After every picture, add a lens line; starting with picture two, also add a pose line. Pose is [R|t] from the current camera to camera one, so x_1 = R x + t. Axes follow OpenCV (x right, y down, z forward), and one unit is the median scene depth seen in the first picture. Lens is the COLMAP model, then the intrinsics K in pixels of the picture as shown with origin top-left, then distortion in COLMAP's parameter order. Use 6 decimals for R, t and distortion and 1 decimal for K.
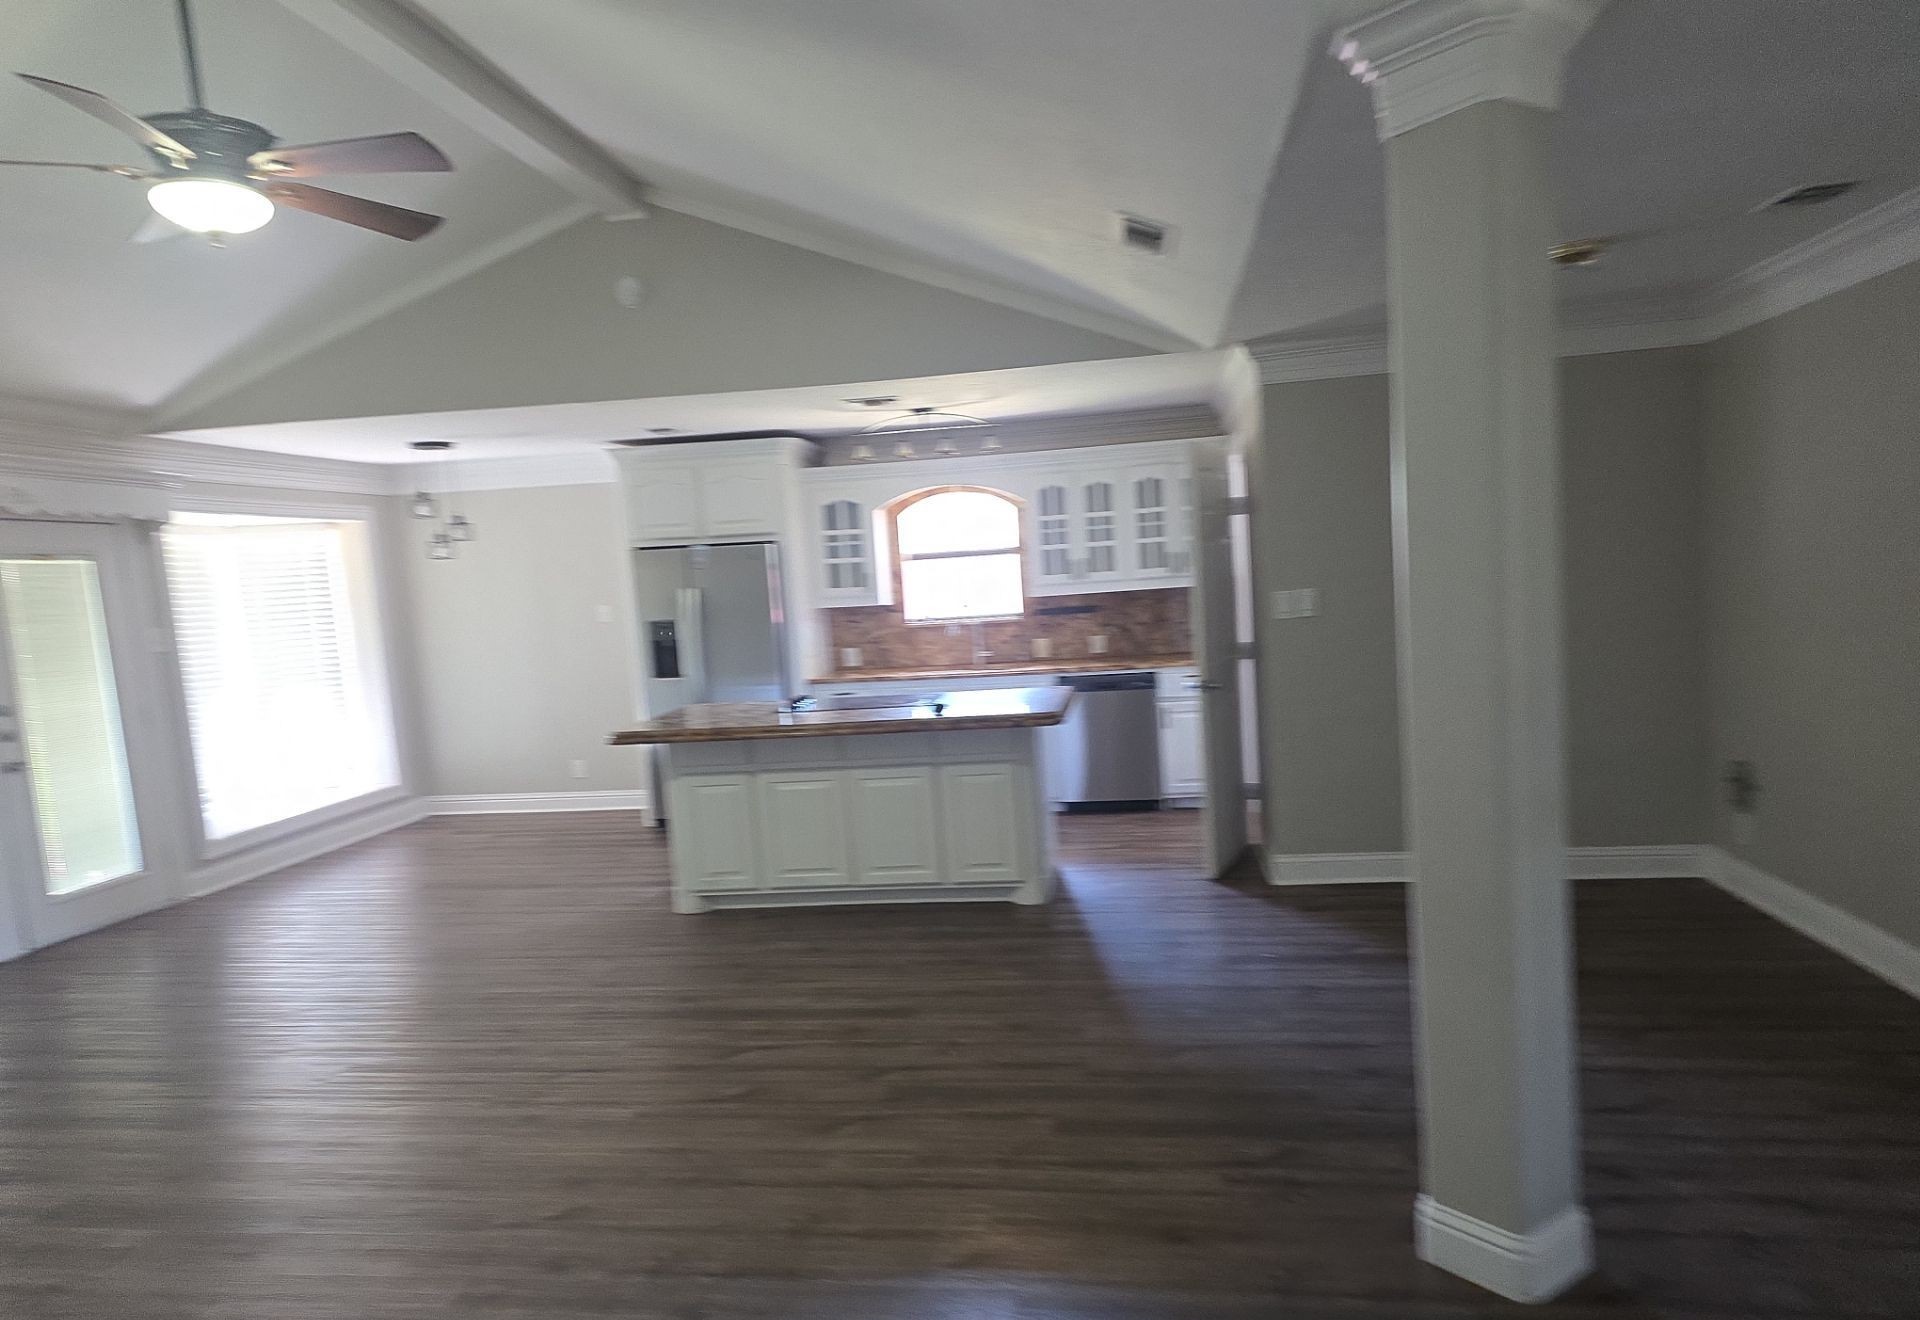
lens RADIAL K [[1220.1, 0, 953.3], [0, 1220.1, 715.9], [0, 0, 1]] dist [0.000689, -0.001309]
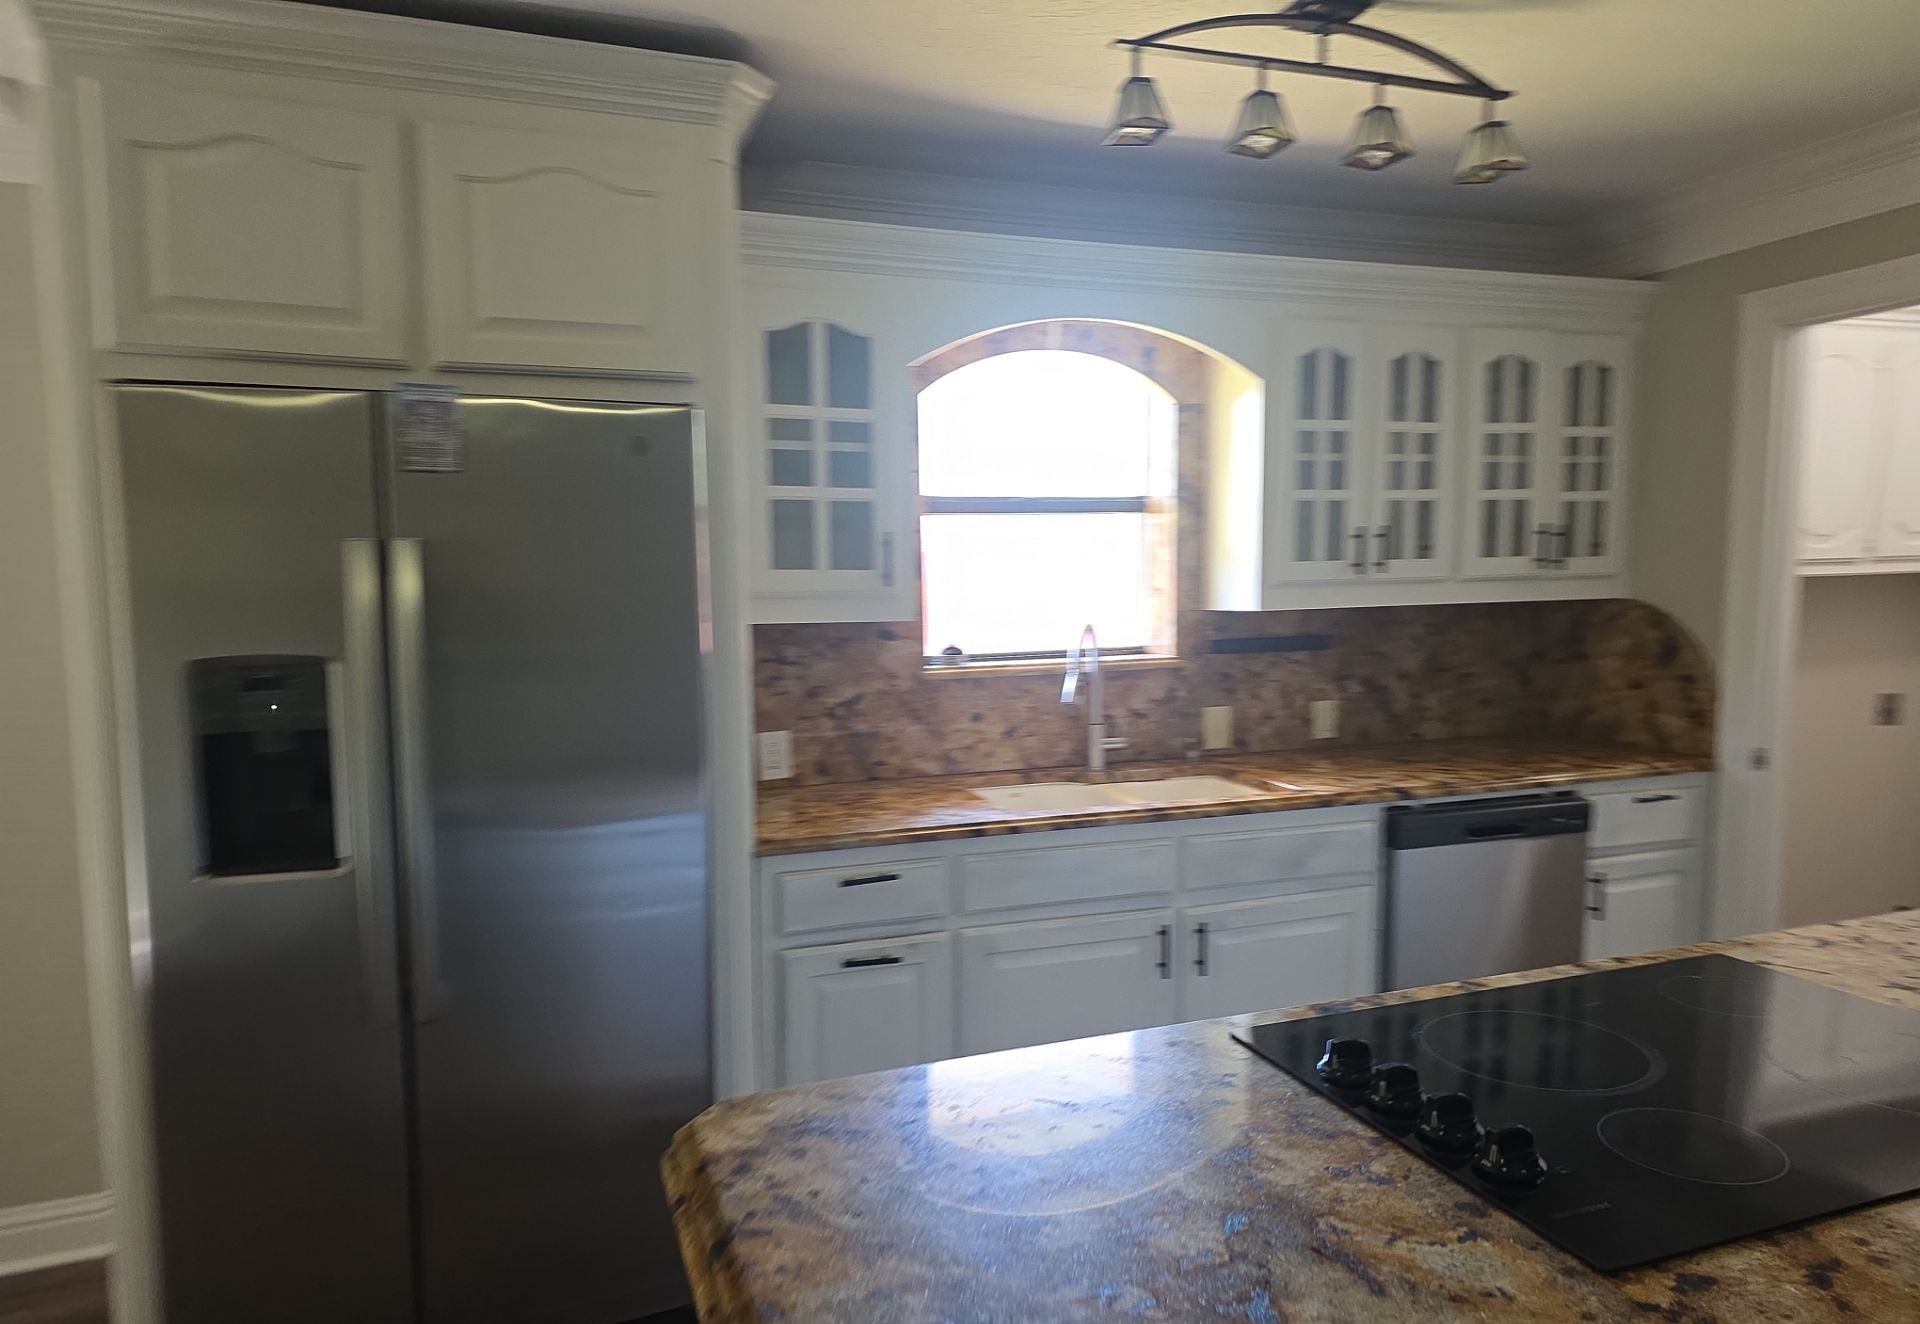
lens RADIAL K [[1220.1, 0, 953.3], [0, 1220.1, 717.9], [0, 0, 1]] dist [0.000689, -0.001309]
pose [[0.888695, -0.008095, 0.458427, -0.220846], [0.015215, 0.999814, -0.011840, -0.057124], [-0.458246, 0.017497, 0.888653, 0.670980]]
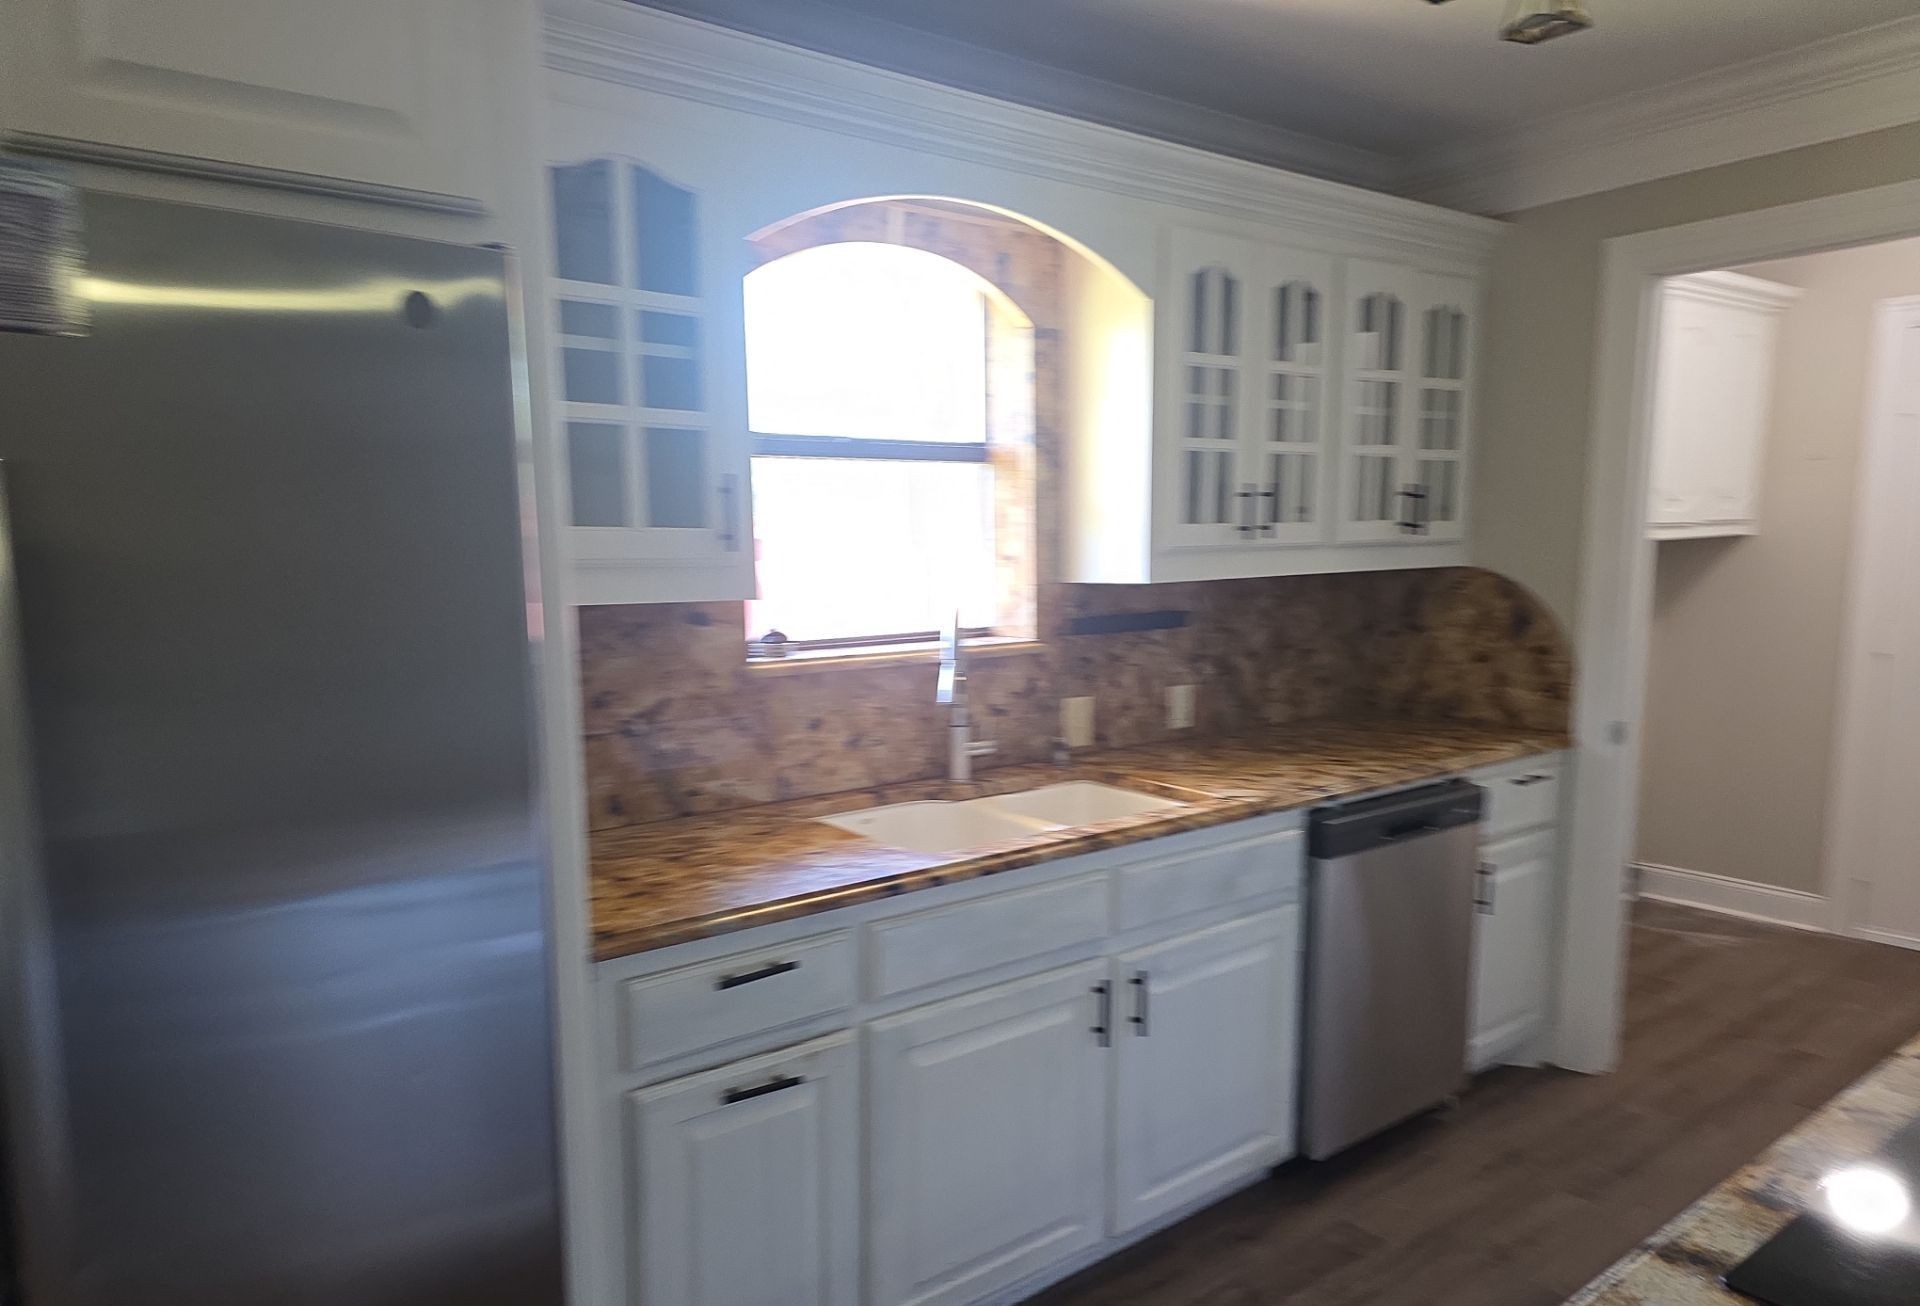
lens RADIAL K [[1227.8, 0, 966.5], [0, 1227.8, 731.1], [0, 0, 1]] dist [0.060196, -0.066363]
pose [[0.696547, -0.059771, 0.715017, -0.226343], [0.052313, 0.998103, 0.032473, -0.068893], [-0.715601, 0.014786, 0.698352, 0.784615]]
